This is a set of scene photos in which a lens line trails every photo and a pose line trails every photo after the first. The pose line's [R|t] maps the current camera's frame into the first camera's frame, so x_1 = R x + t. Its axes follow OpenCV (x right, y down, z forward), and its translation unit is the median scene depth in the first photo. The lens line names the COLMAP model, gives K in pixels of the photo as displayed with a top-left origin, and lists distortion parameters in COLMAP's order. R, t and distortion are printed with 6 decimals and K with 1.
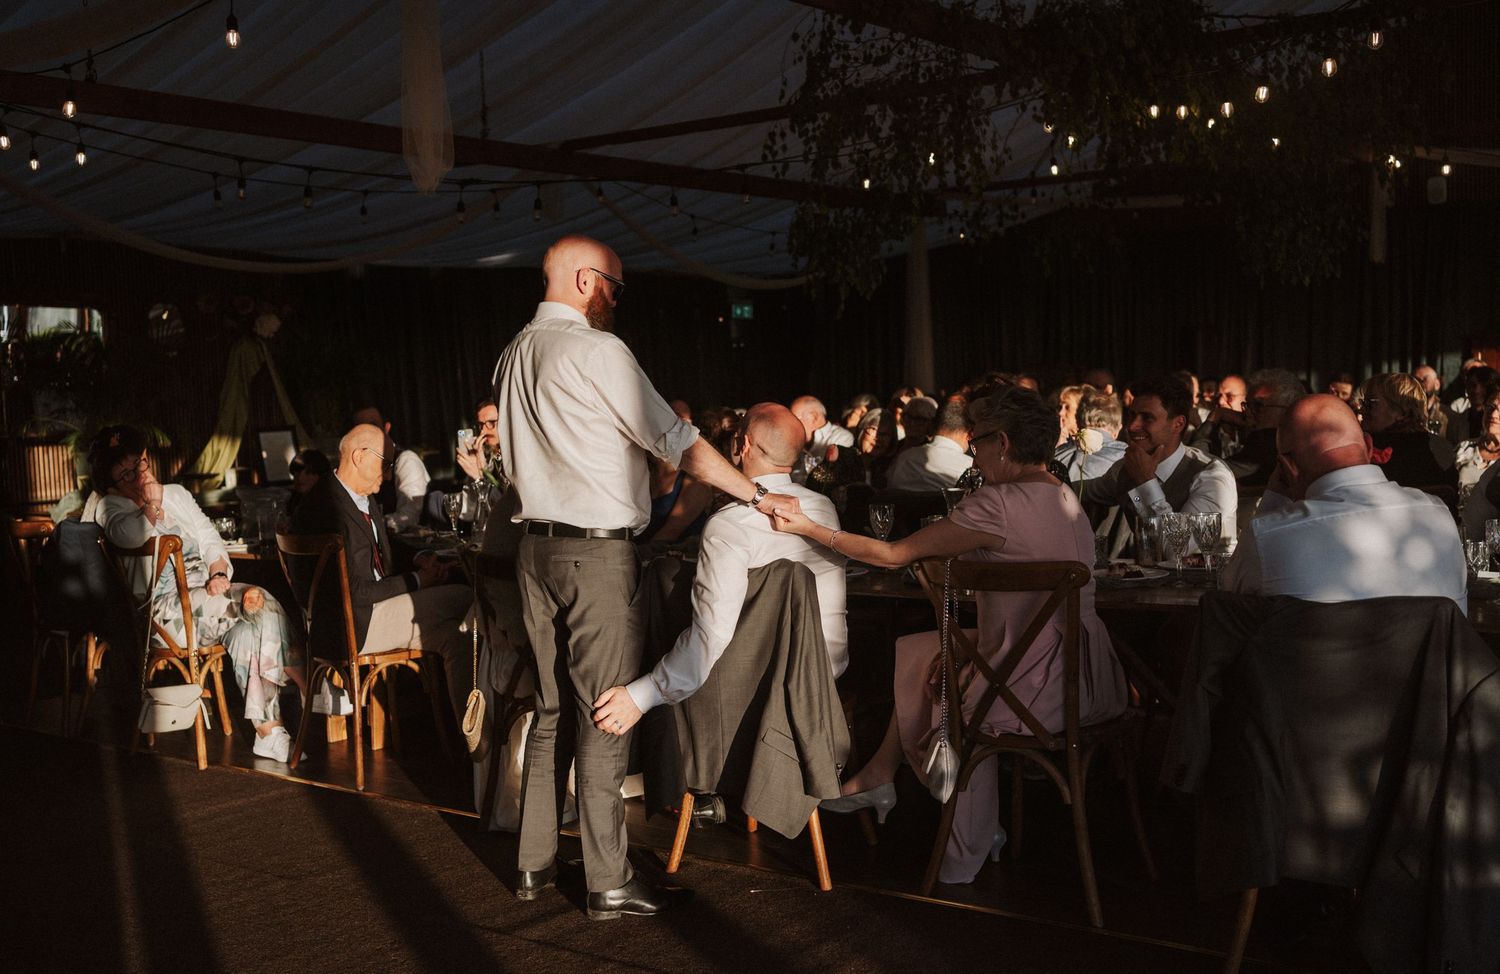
lens RADIAL K [[1594.2, 0, 726.0], [0, 1594.2, 482.4], [0, 0, 1]] dist [-0.014743, -0.014168]
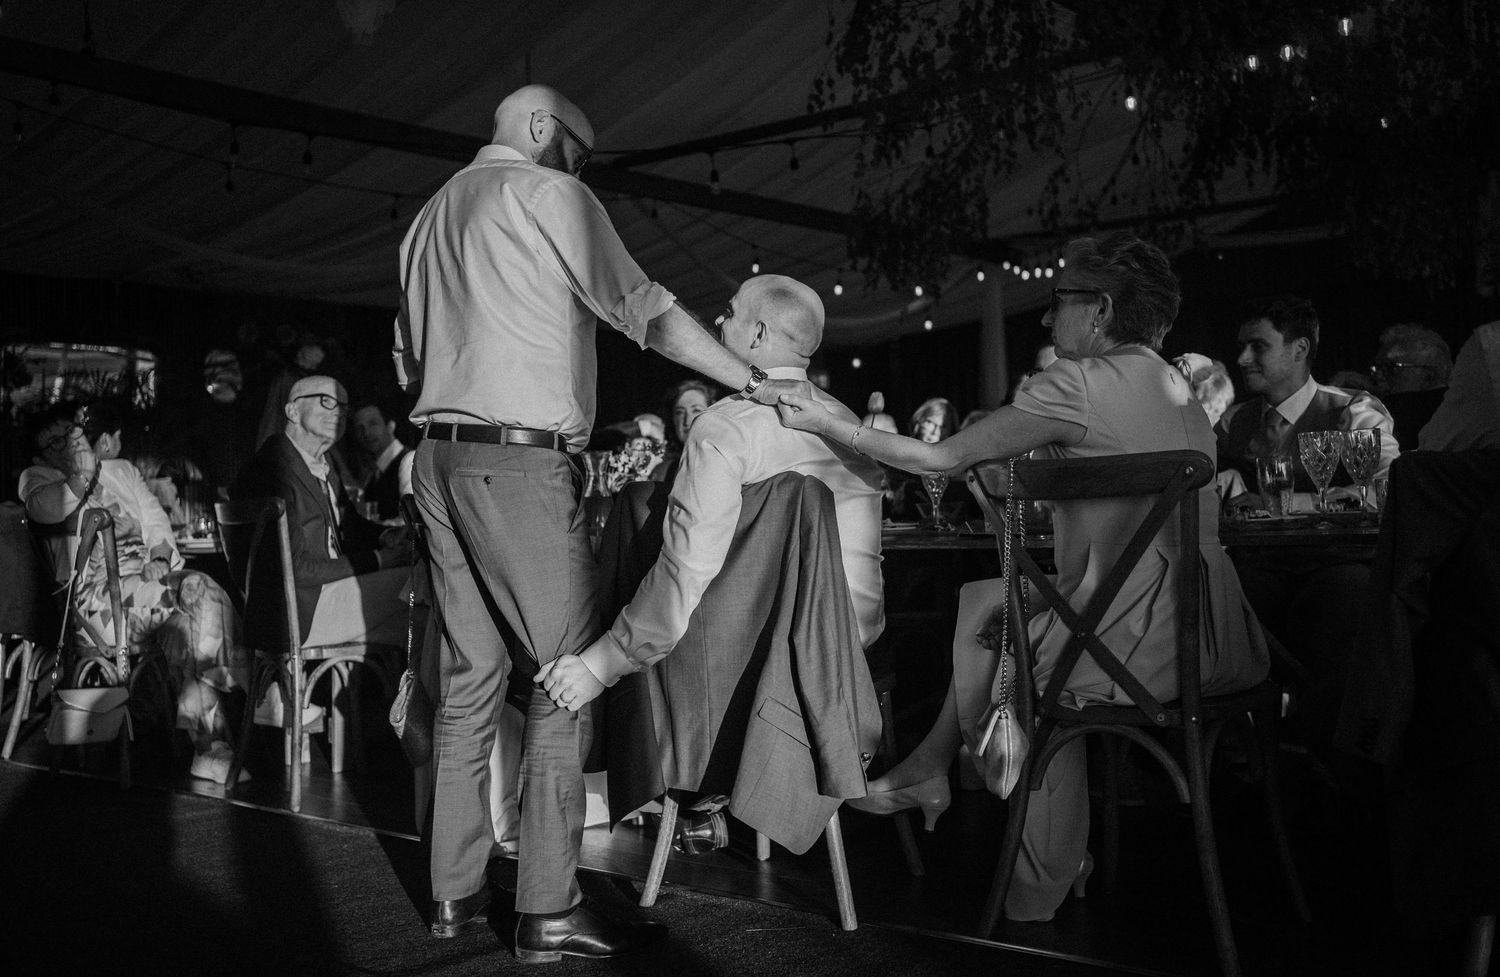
lens RADIAL K [[1516.0, 0, 752.7], [0, 1516.0, 455.0], [0, 0, 1]] dist [-0.002466, 0.009083]
pose [[0.999074, 0.003558, -0.042880, 0.047825], [-0.007253, 0.996241, -0.086326, 0.099638], [0.042412, 0.086557, 0.995344, 0.288317]]
